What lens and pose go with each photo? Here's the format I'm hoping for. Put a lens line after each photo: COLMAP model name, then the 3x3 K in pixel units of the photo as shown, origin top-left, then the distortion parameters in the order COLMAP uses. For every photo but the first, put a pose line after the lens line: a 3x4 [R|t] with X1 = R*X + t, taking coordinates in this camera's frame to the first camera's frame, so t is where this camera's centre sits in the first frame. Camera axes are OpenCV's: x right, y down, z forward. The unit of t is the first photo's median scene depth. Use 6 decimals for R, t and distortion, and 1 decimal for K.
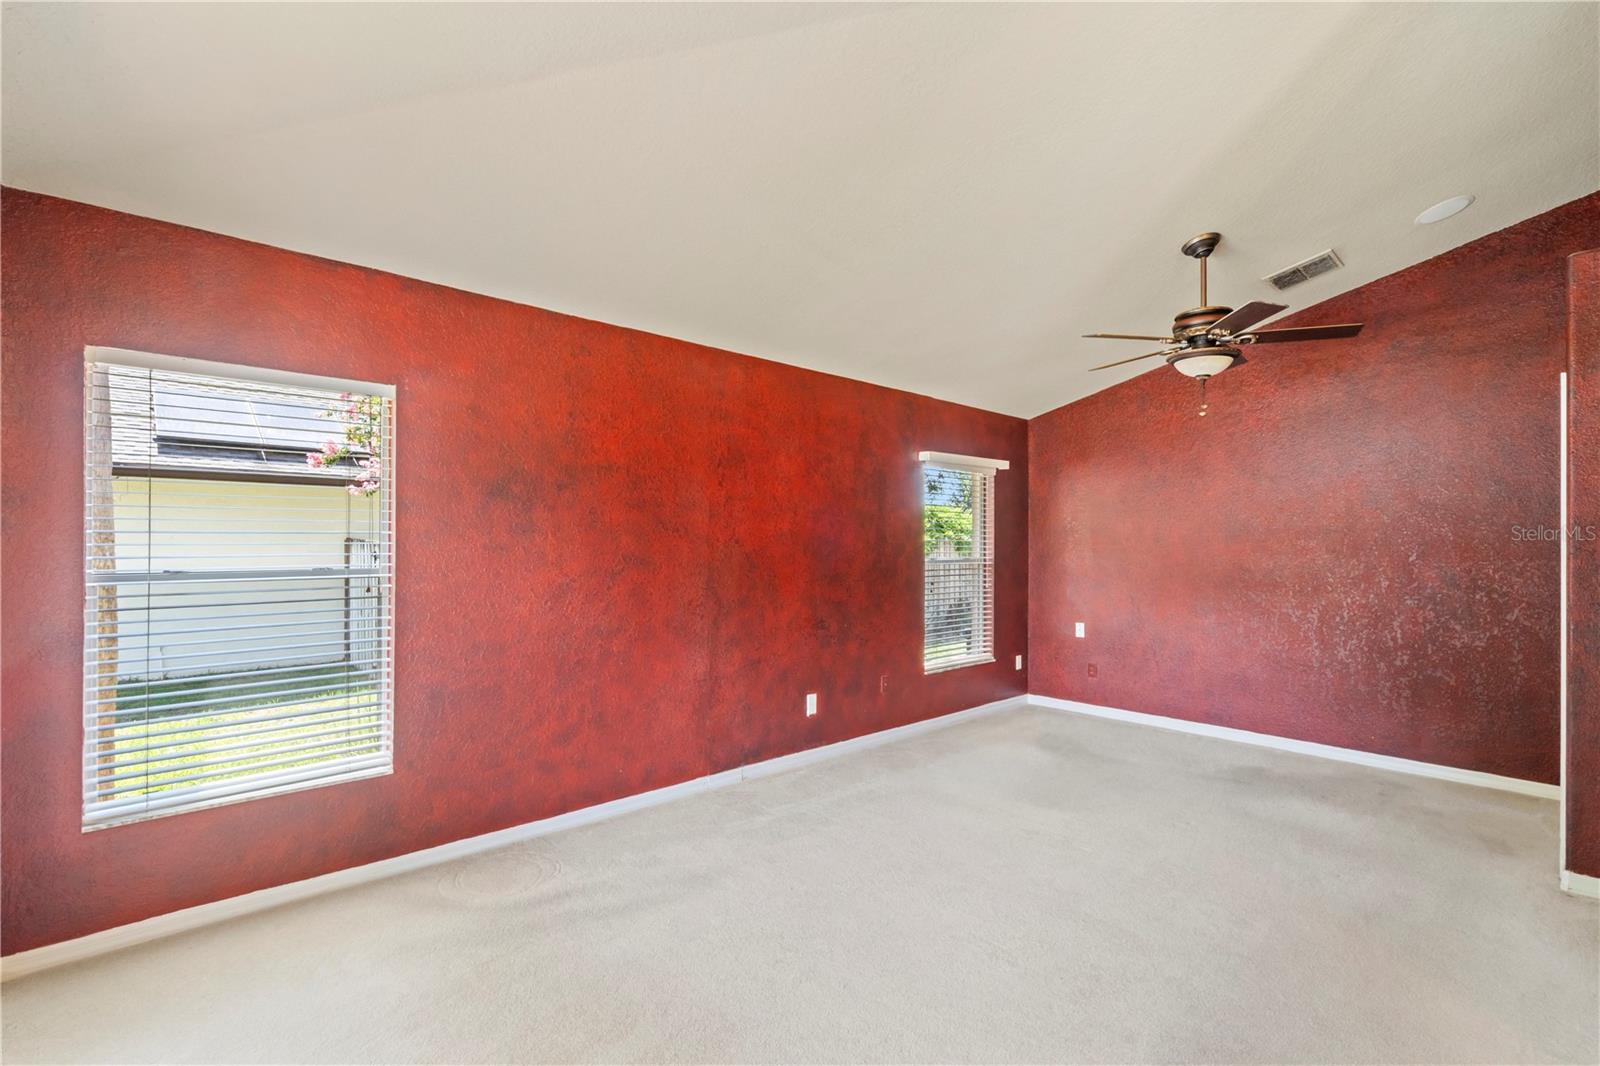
lens RADIAL K [[737.6, 0, 795.9], [0, 737.6, 546.3], [0, 0, 1]] dist [-0.001438, 0.001047]
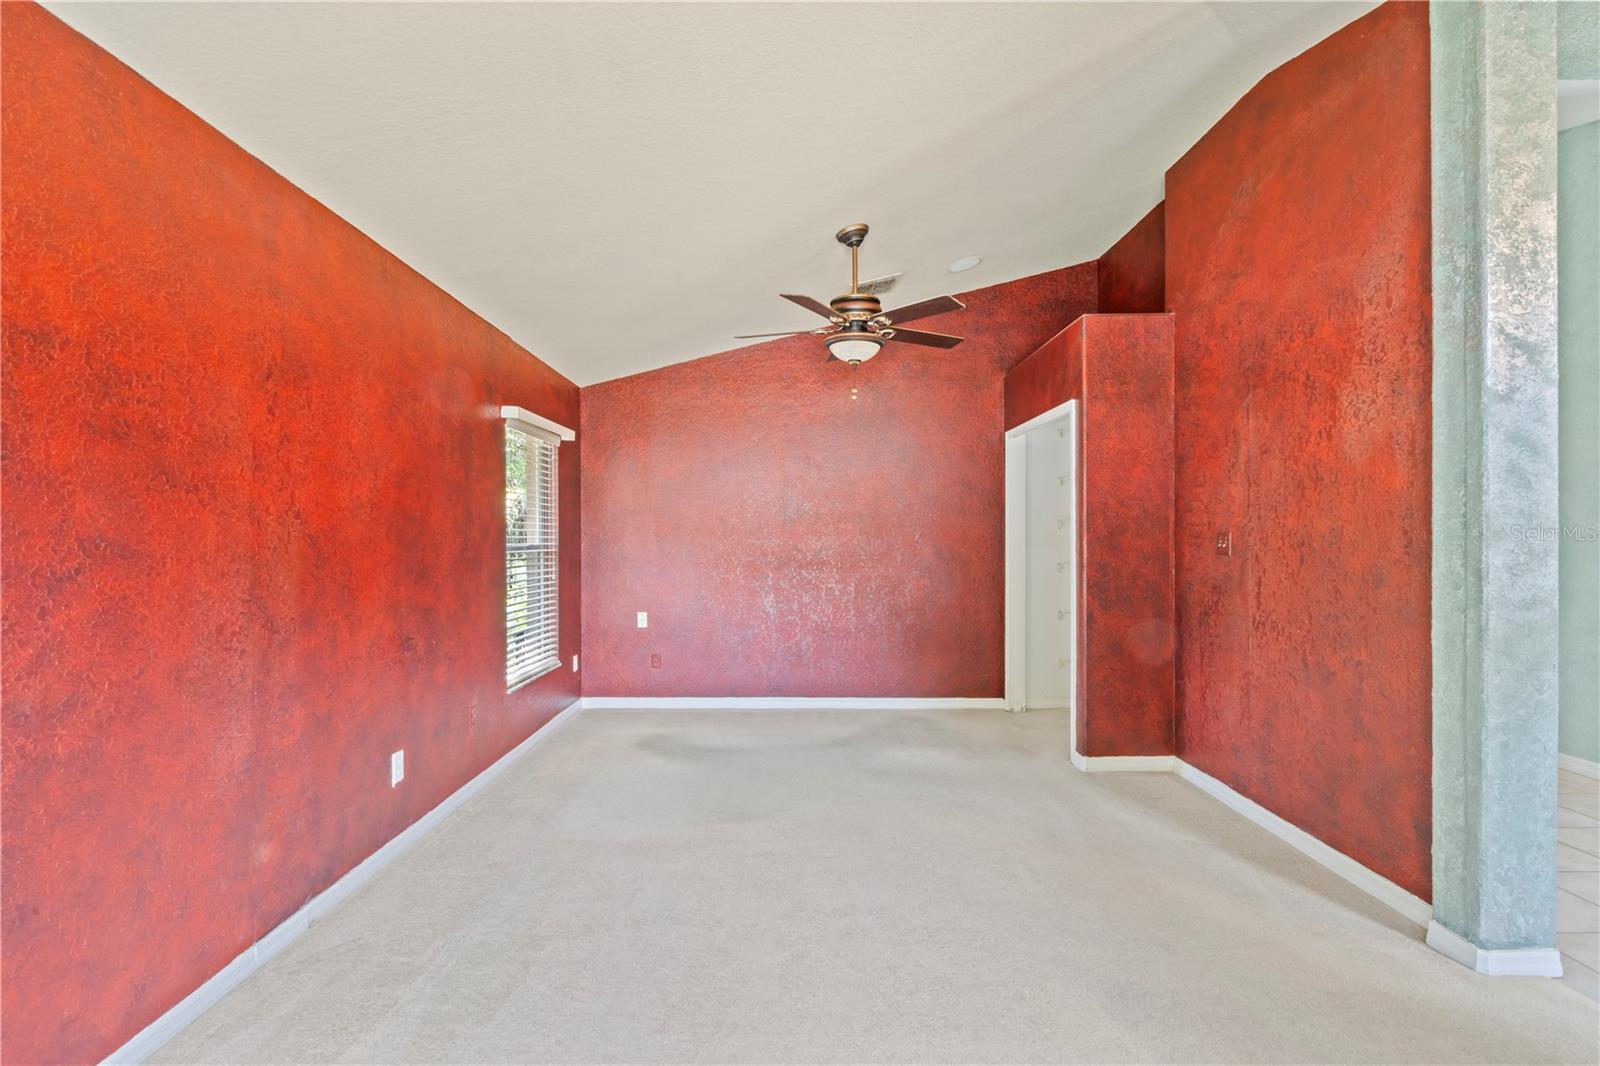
lens RADIAL K [[728.7, 0, 790.6], [0, 728.7, 539.7], [0, 0, 1]] dist [-0.002474, 0.000892]
pose [[0.676574, -0.009143, 0.736318, -0.225453], [0.008477, 0.999953, 0.004627, 0.012353], [-0.736326, 0.003111, 0.676620, 0.318502]]
